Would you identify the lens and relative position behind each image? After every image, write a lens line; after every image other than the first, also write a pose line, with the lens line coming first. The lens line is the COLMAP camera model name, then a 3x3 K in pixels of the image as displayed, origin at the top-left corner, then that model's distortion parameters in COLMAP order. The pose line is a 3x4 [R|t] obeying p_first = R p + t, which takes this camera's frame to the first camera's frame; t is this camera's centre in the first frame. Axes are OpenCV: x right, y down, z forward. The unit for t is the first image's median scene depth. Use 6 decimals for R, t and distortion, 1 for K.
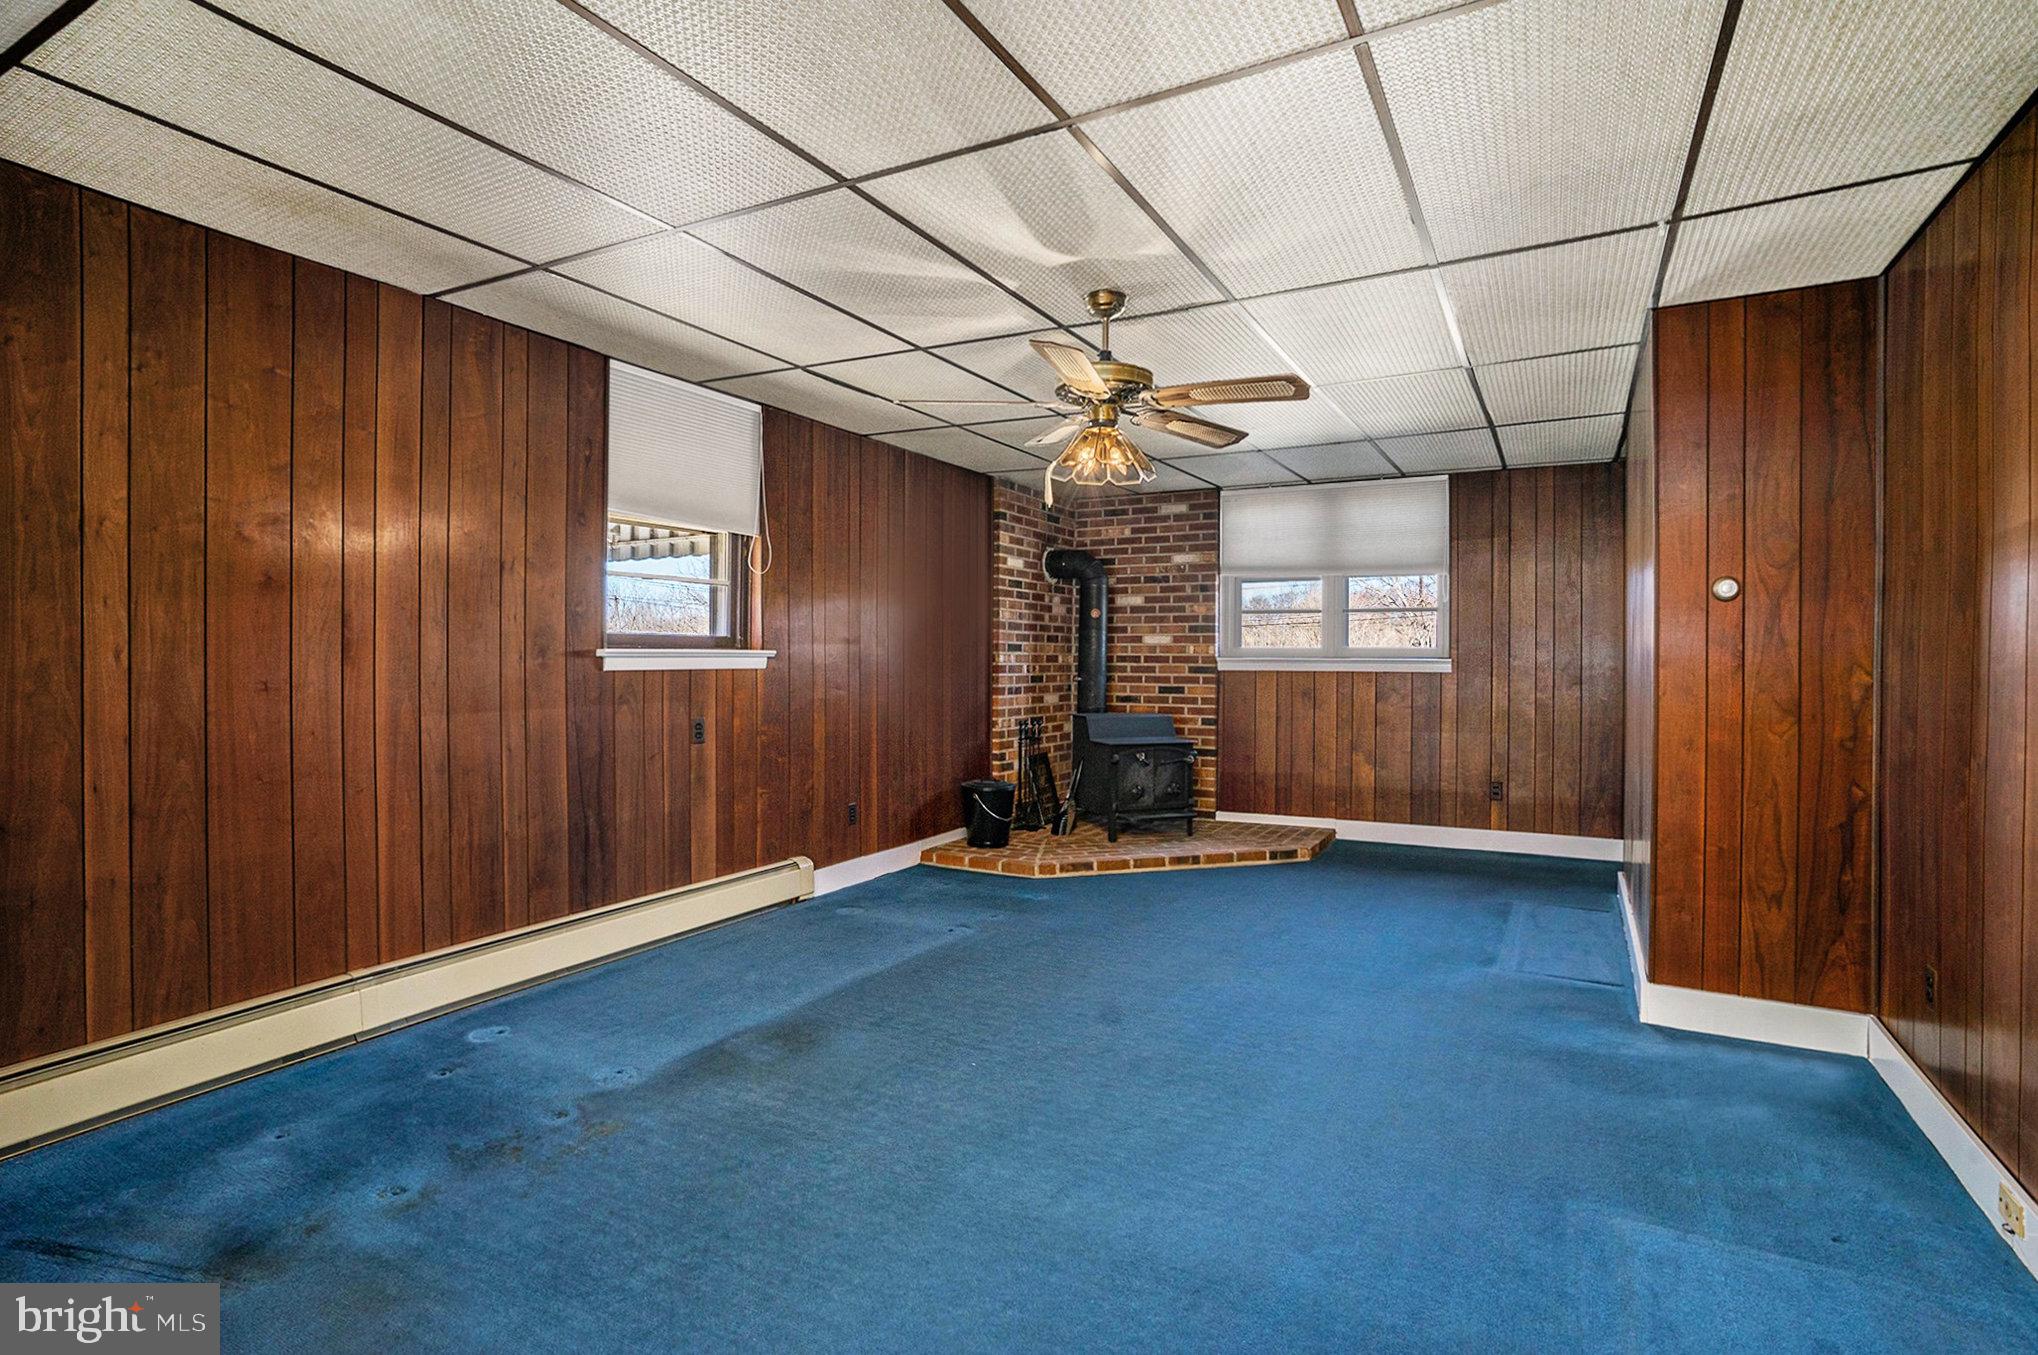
lens RADIAL K [[1001.7, 0, 1016.9], [0, 1001.7, 676.4], [0, 0, 1]] dist [-0.035534, 0.006267]
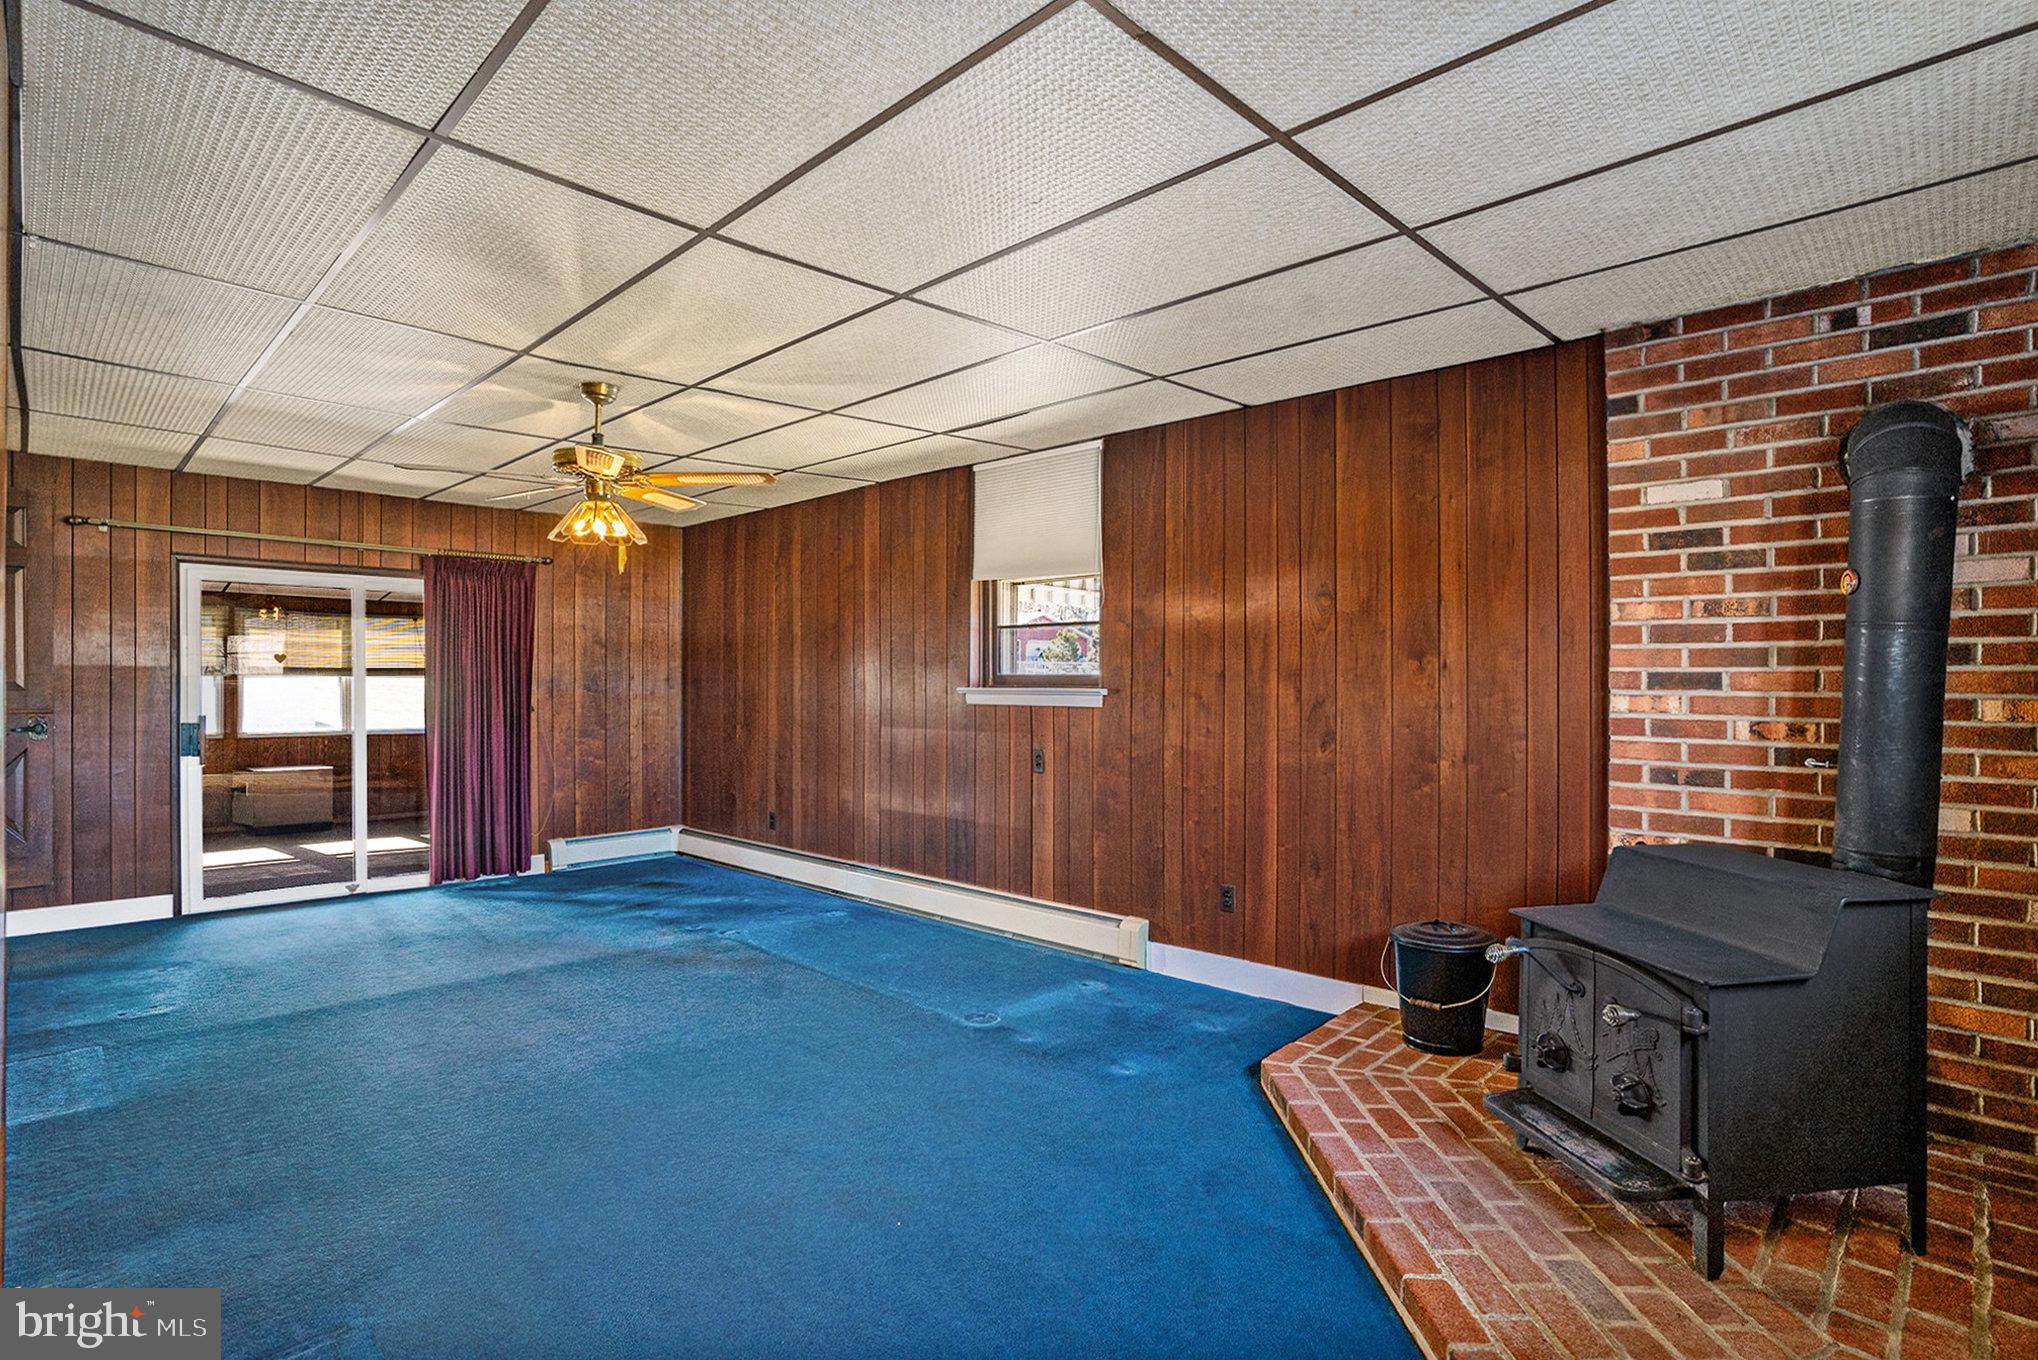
lens RADIAL K [[1001.7, 0, 1013.4], [0, 1001.7, 672.1], [0, 0, 1]] dist [-0.035534, 0.006267]
pose [[-0.255599, -0.010327, -0.966728, 0.513057], [-0.017215, 0.999833, -0.006129, -0.025315], [0.966630, 0.015076, -0.255734, 0.838888]]
